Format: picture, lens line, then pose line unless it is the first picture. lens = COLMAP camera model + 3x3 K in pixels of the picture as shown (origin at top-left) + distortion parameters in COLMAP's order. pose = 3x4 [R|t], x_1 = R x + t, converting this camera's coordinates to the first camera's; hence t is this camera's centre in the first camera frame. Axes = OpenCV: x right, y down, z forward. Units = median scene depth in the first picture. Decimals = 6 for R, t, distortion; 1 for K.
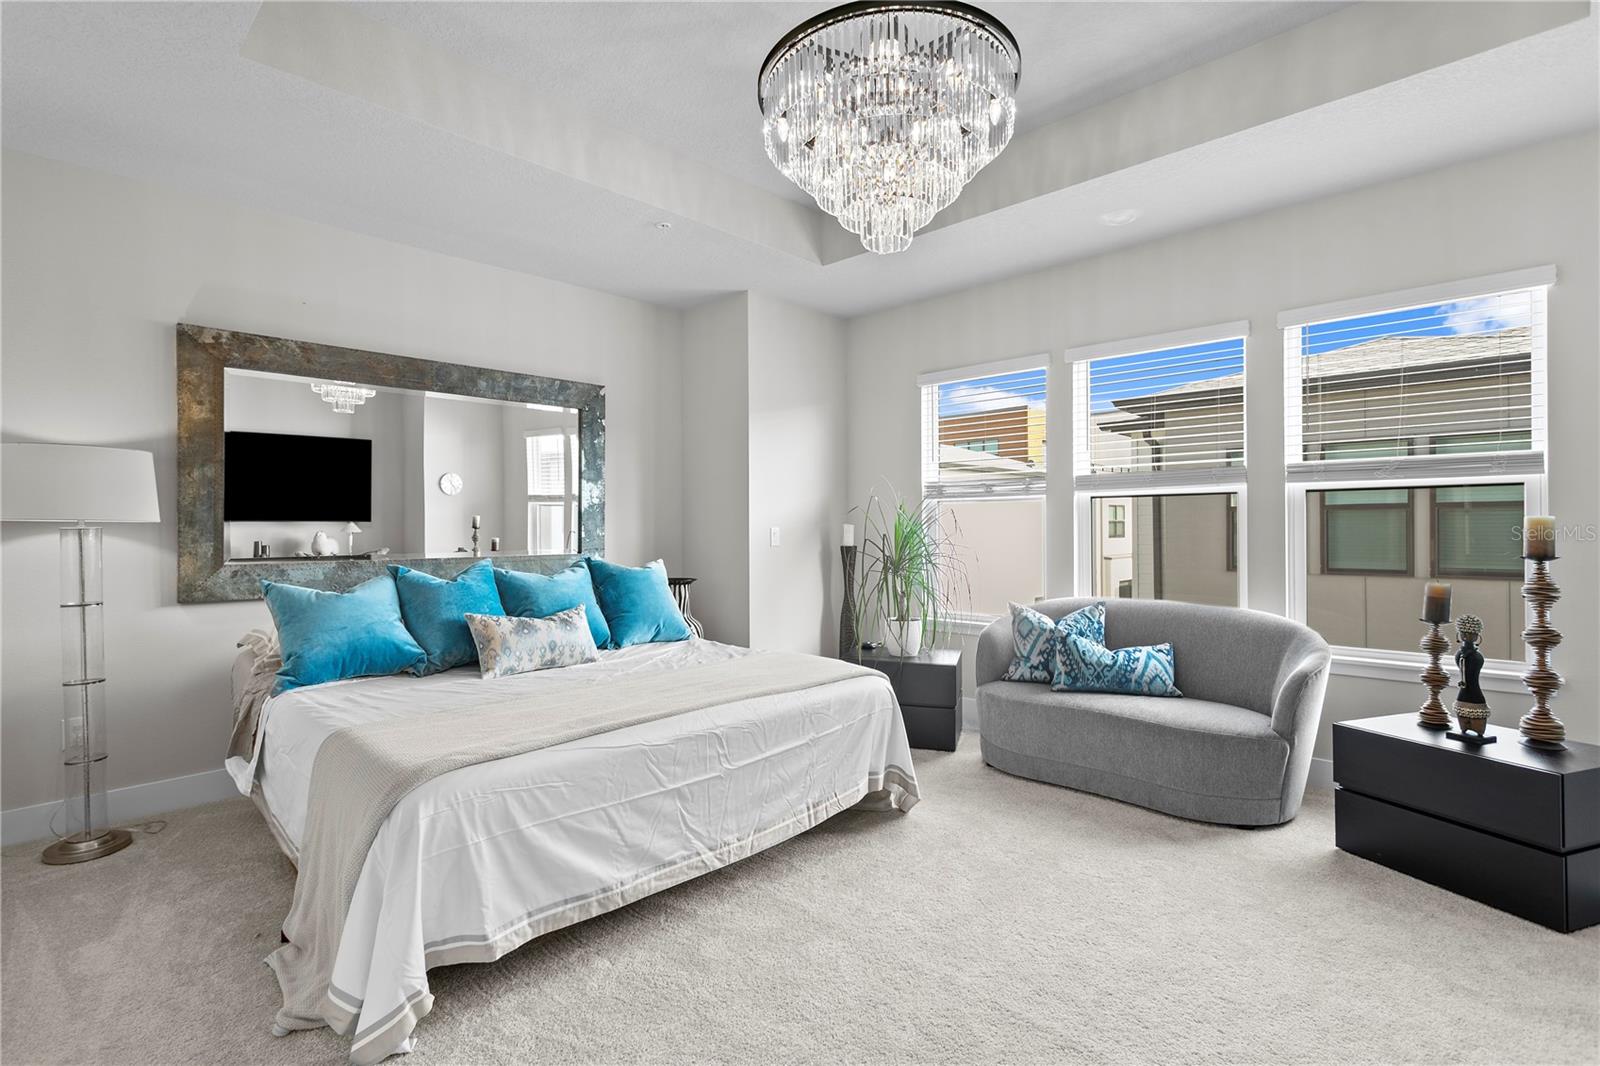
lens RADIAL K [[756.3, 0, 774.9], [0, 756.3, 524.3], [0, 0, 1]] dist [0.005249, 0.001204]
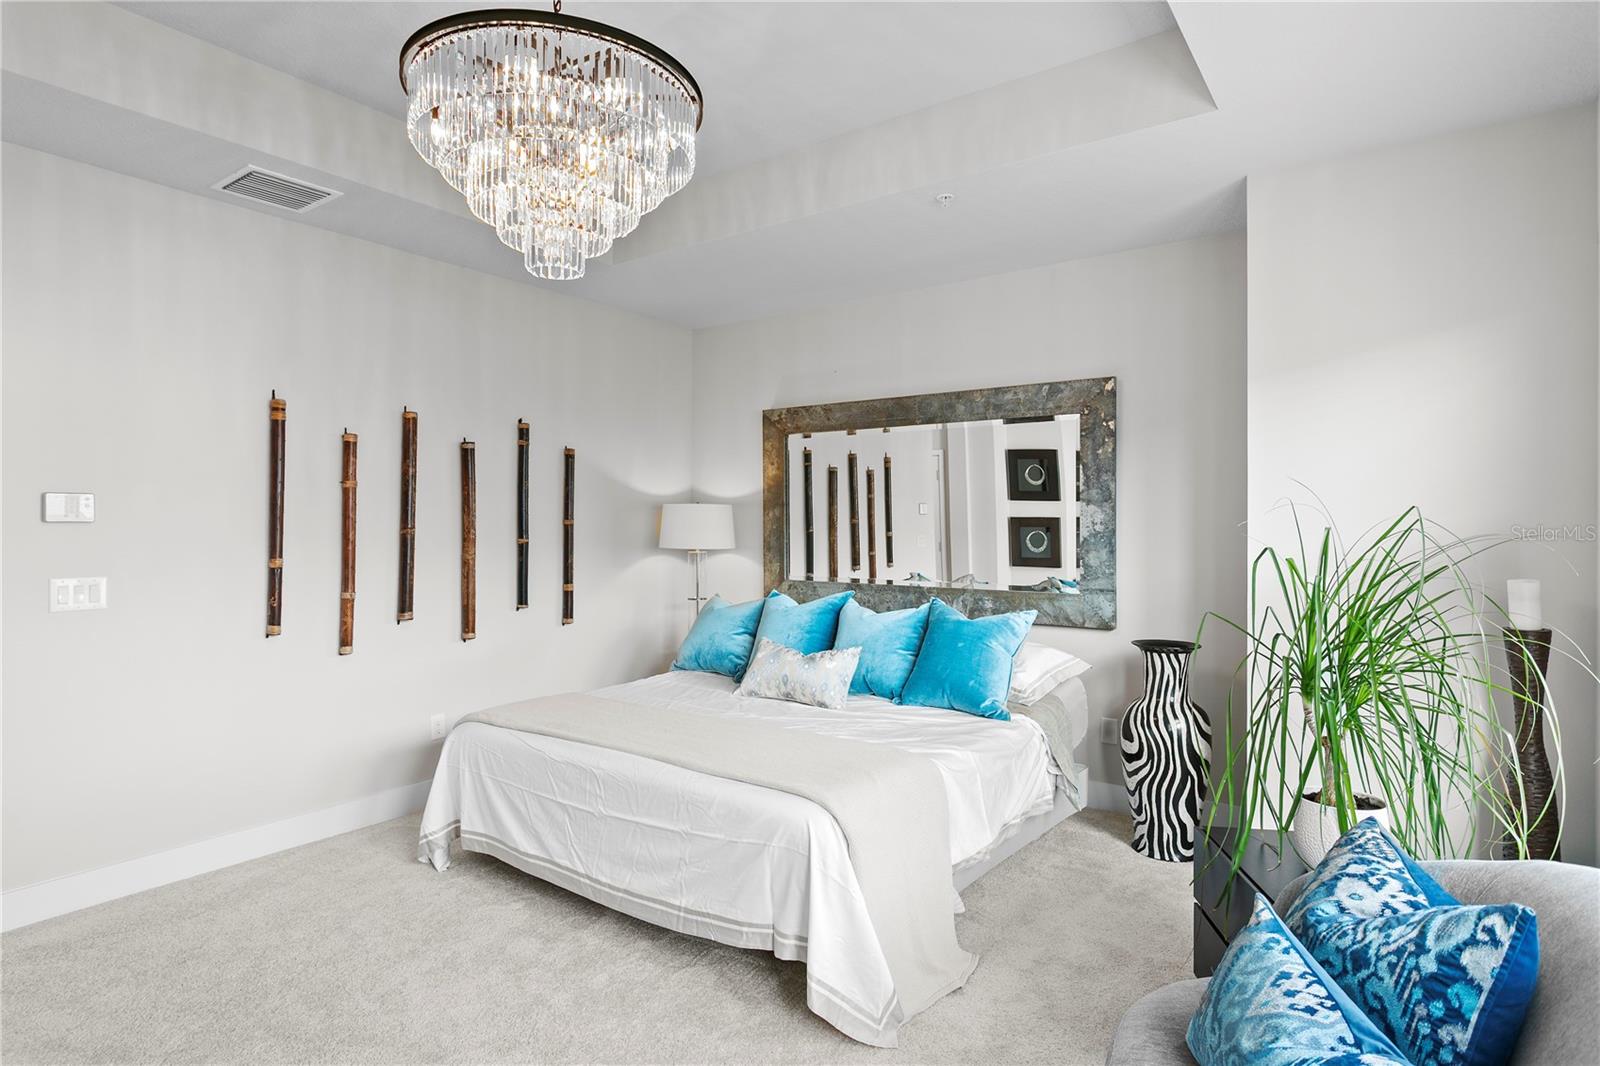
lens RADIAL K [[839.0, 0, 753.3], [0, 839.0, 528.4], [0, 0, 1]] dist [-0.001609, -0.000276]
pose [[0.158811, 0.008827, -0.987269, 0.751705], [0.000916, 0.999958, 0.009088, -0.052386], [0.987309, -0.002348, 0.158797, 0.694240]]
